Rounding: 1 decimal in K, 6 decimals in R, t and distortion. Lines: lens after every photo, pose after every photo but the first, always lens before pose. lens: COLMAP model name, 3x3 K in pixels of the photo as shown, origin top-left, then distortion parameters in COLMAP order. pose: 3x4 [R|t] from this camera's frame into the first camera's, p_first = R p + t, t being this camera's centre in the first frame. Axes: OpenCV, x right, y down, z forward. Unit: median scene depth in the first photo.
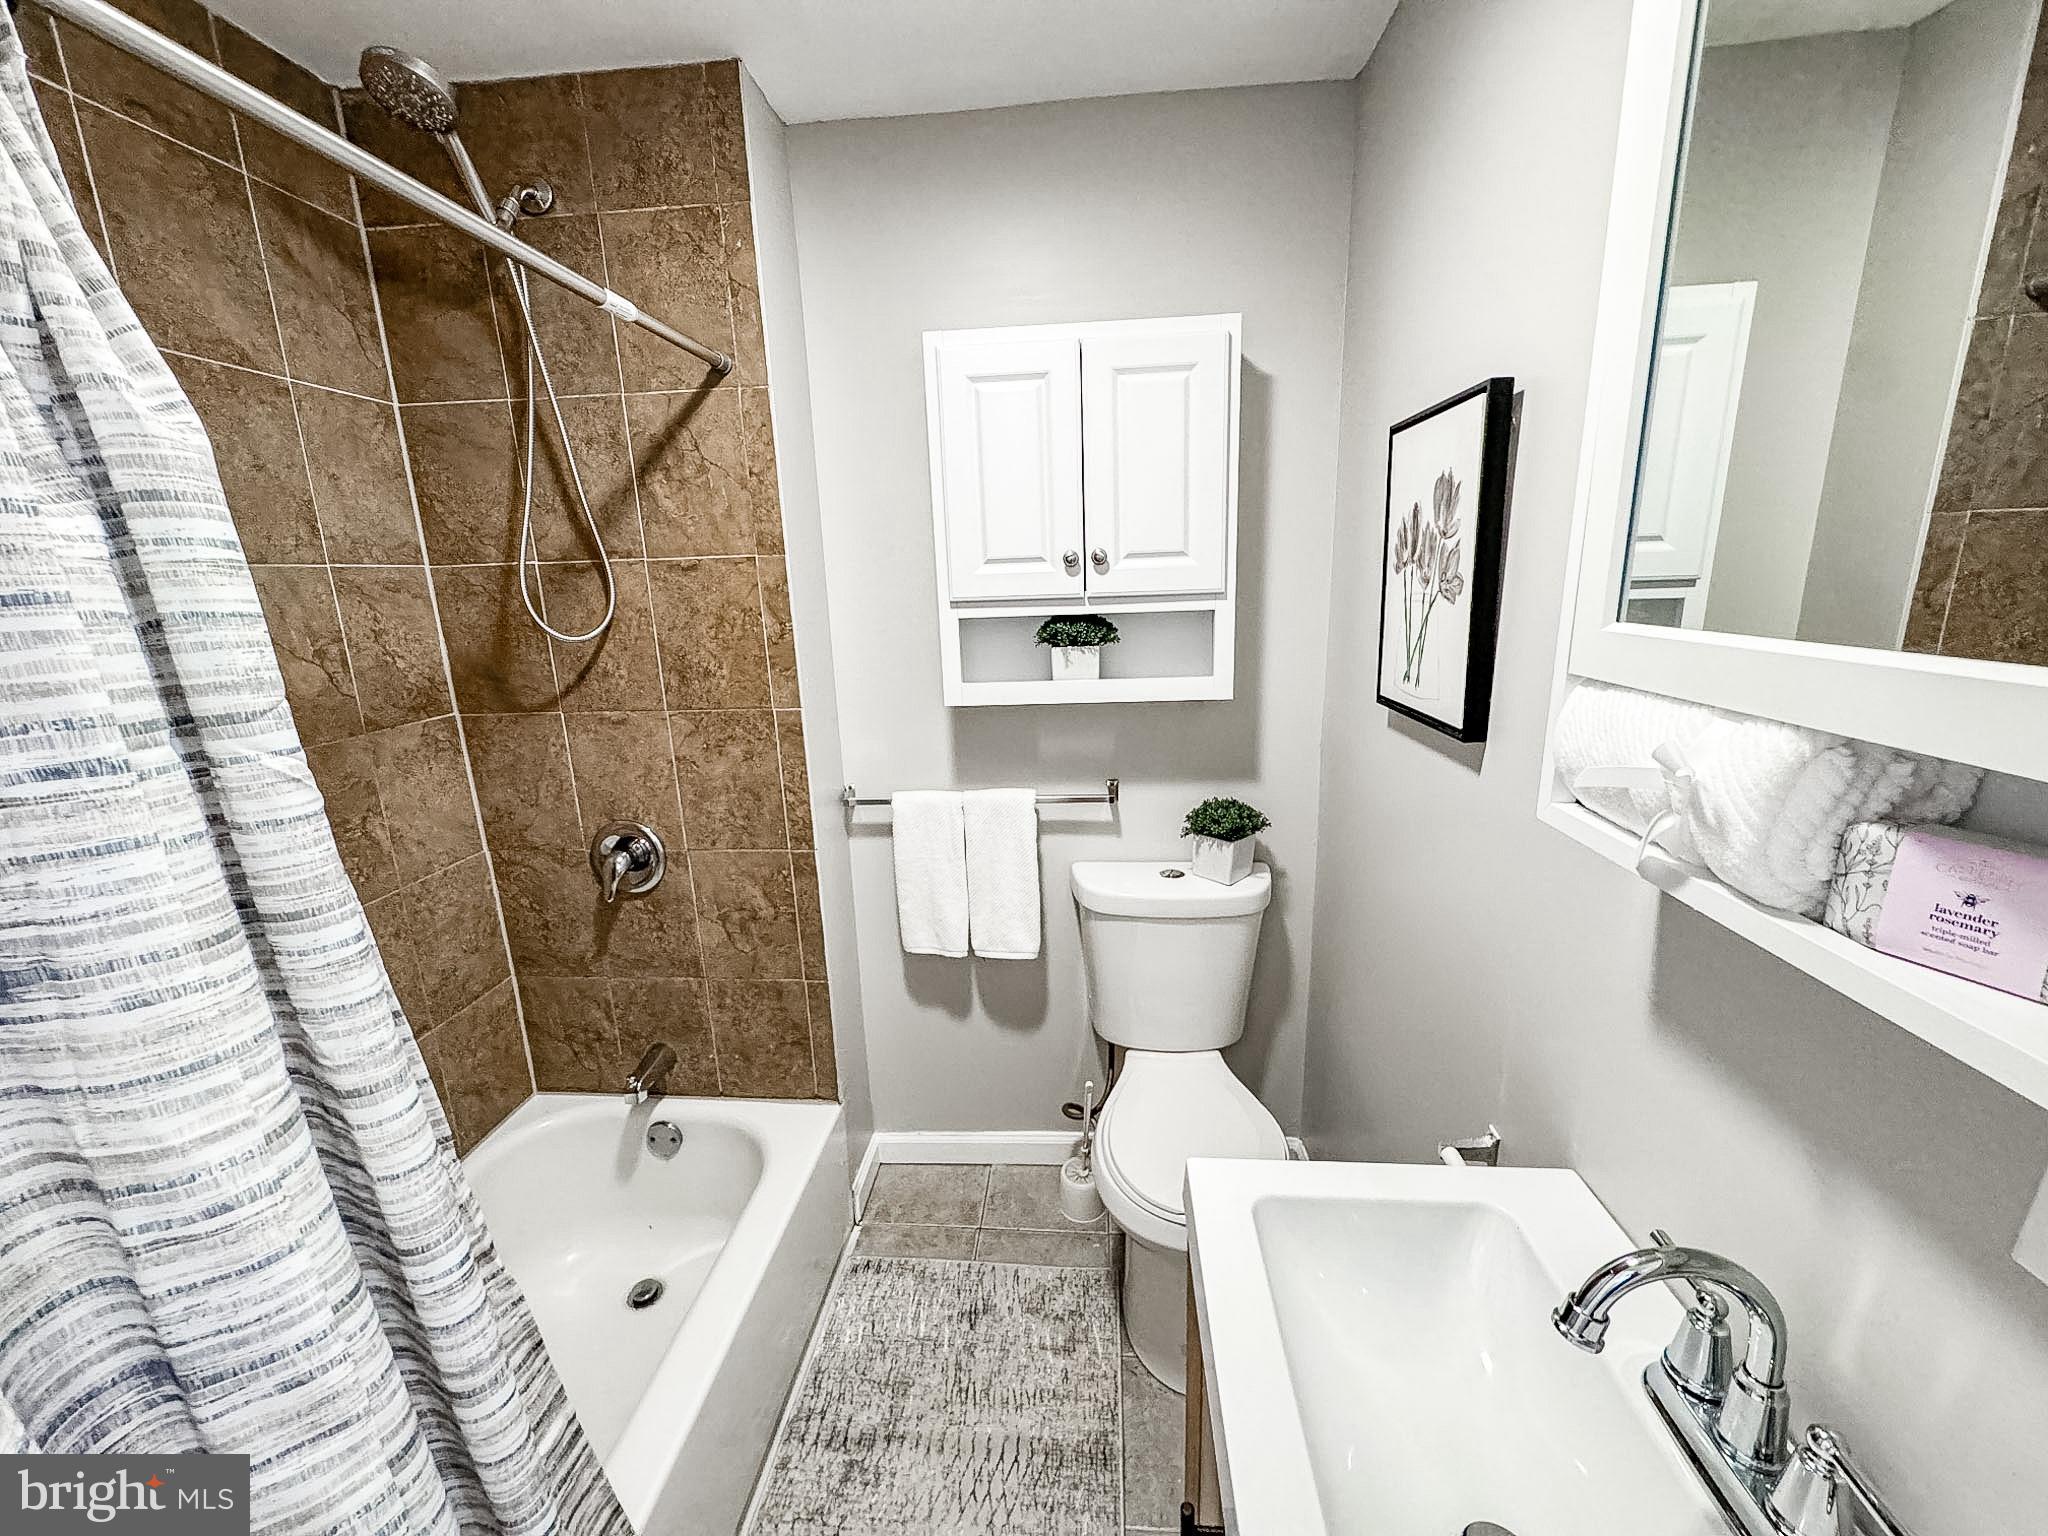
lens RADIAL K [[818.6, 0, 1017.6], [0, 818.6, 762.5], [0, 0, 1]] dist [-0.004119, 0.000680]
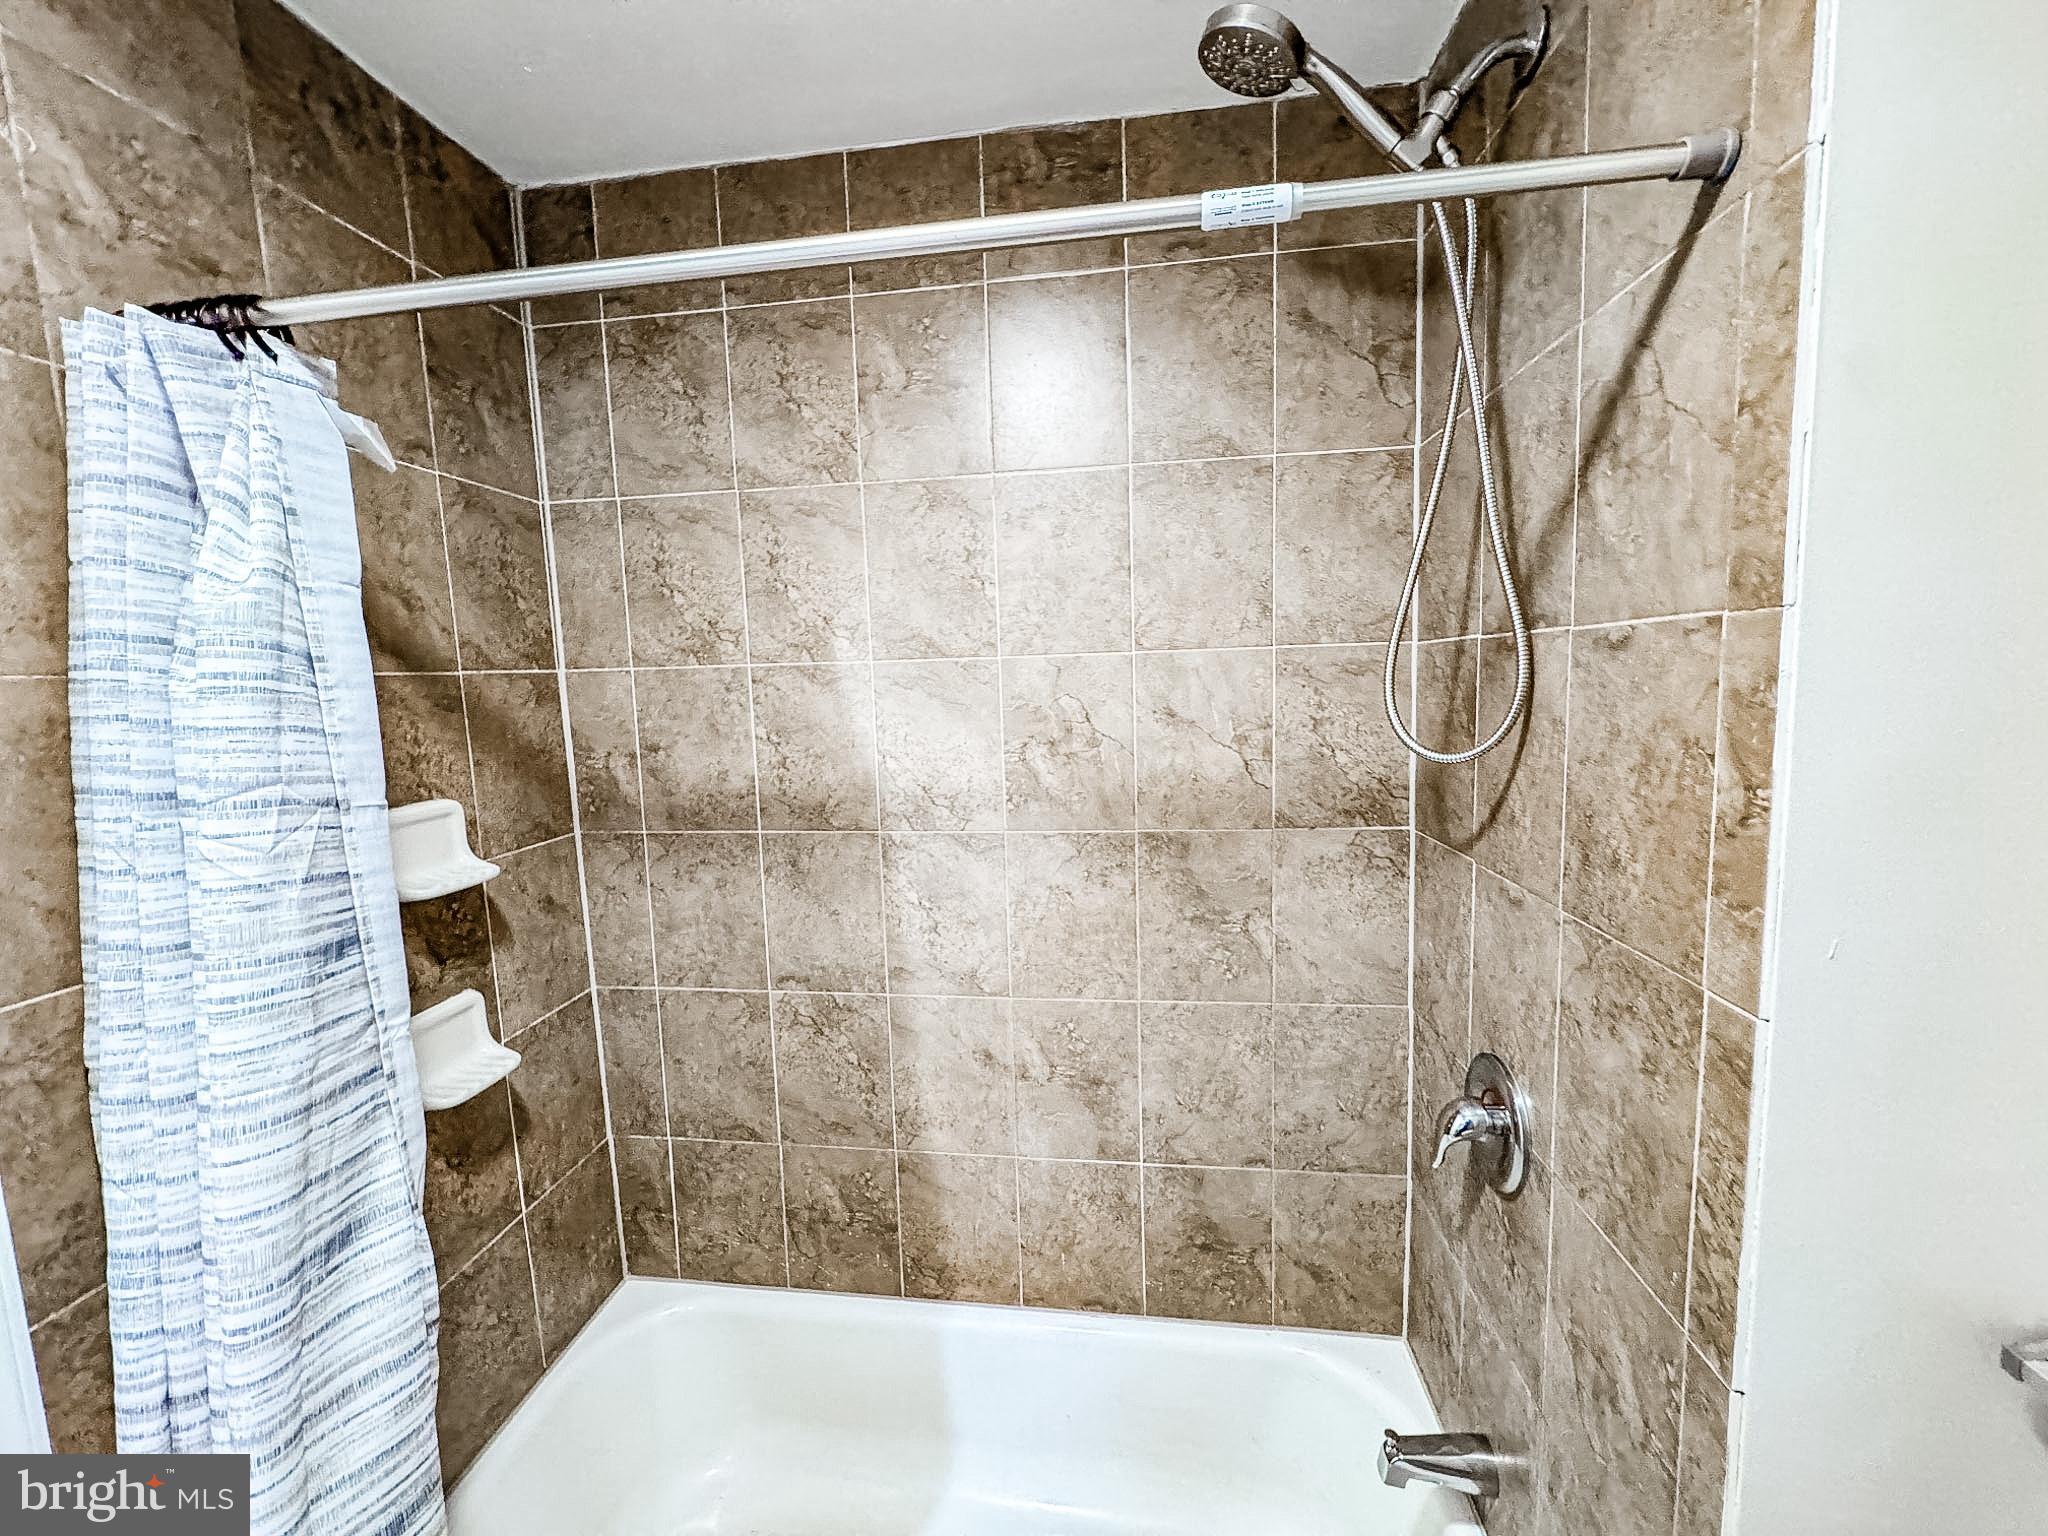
lens RADIAL K [[818.6, 0, 1010.7], [0, 818.6, 769.1], [0, 0, 1]] dist [-0.004119, 0.000680]
pose [[-0.063924, 0.145083, -0.987352, 0.107631], [-0.192965, 0.968907, 0.154866, -0.175092], [0.979121, 0.200424, -0.033940, 0.693605]]
